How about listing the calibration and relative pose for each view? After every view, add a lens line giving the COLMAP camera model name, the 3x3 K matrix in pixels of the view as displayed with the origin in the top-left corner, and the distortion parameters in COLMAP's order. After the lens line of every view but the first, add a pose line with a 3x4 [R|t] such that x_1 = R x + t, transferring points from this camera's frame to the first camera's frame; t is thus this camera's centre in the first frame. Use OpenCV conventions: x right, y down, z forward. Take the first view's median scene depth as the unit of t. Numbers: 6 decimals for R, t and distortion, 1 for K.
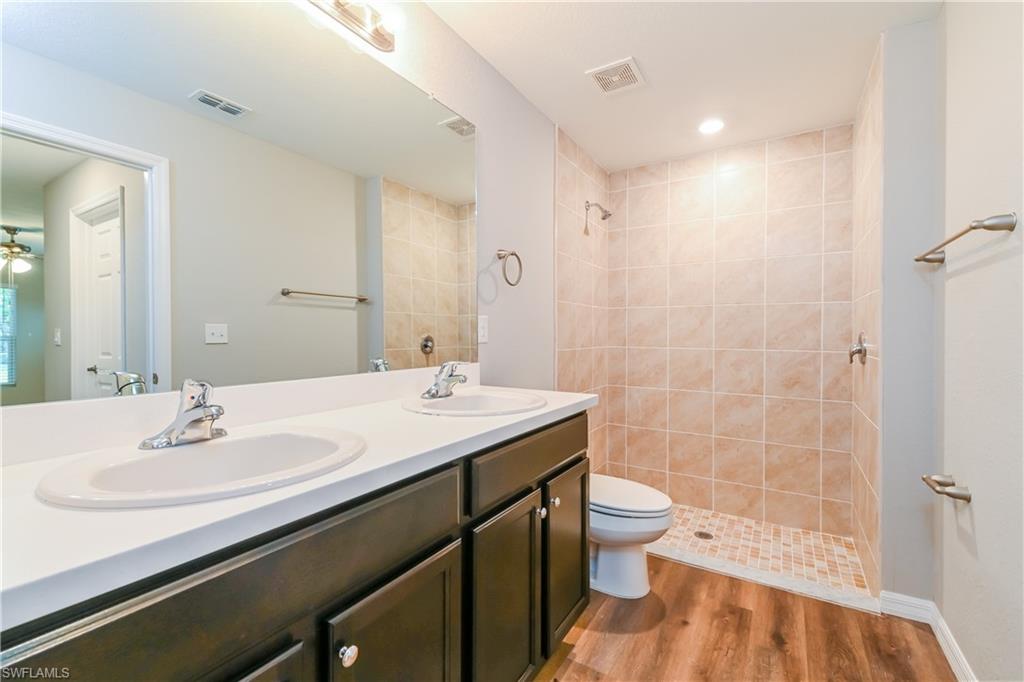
lens RADIAL K [[444.1, 0, 512.4], [0, 444.1, 332.5], [0, 0, 1]] dist [-0.000178, -0.000131]
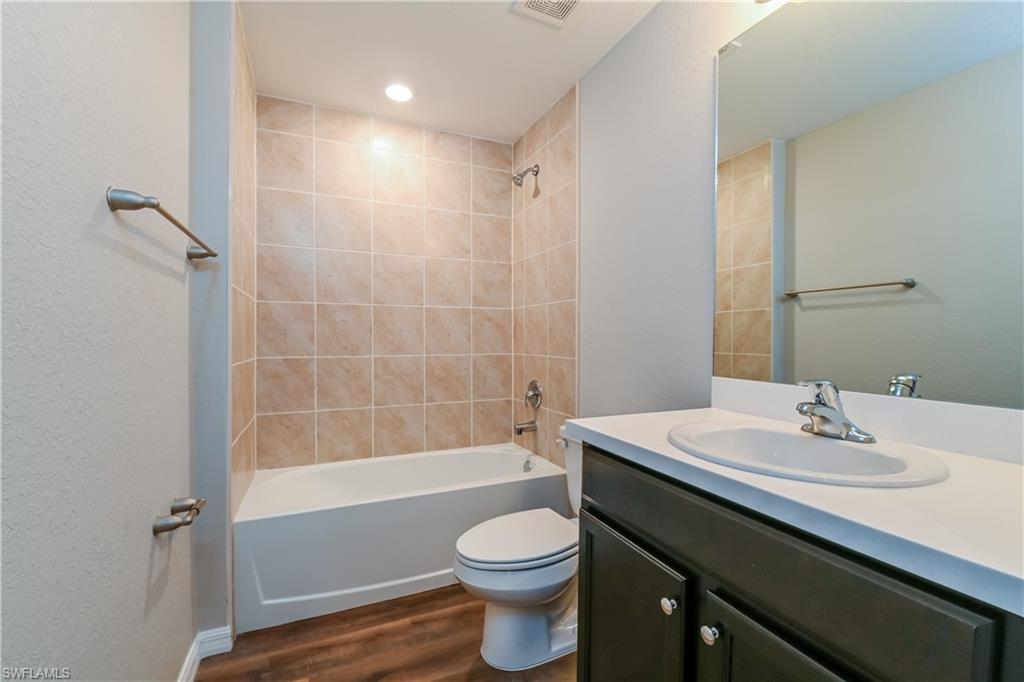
lens RADIAL K [[444.1, 0, 512.4], [0, 444.1, 332.5], [0, 0, 1]] dist [-0.000178, -0.000131]
pose [[-0.574924, -0.000181, -0.818207, 0.722931], [0.004653, 0.999983, -0.003490, -0.007249], [0.818194, -0.005813, -0.574913, 1.129640]]
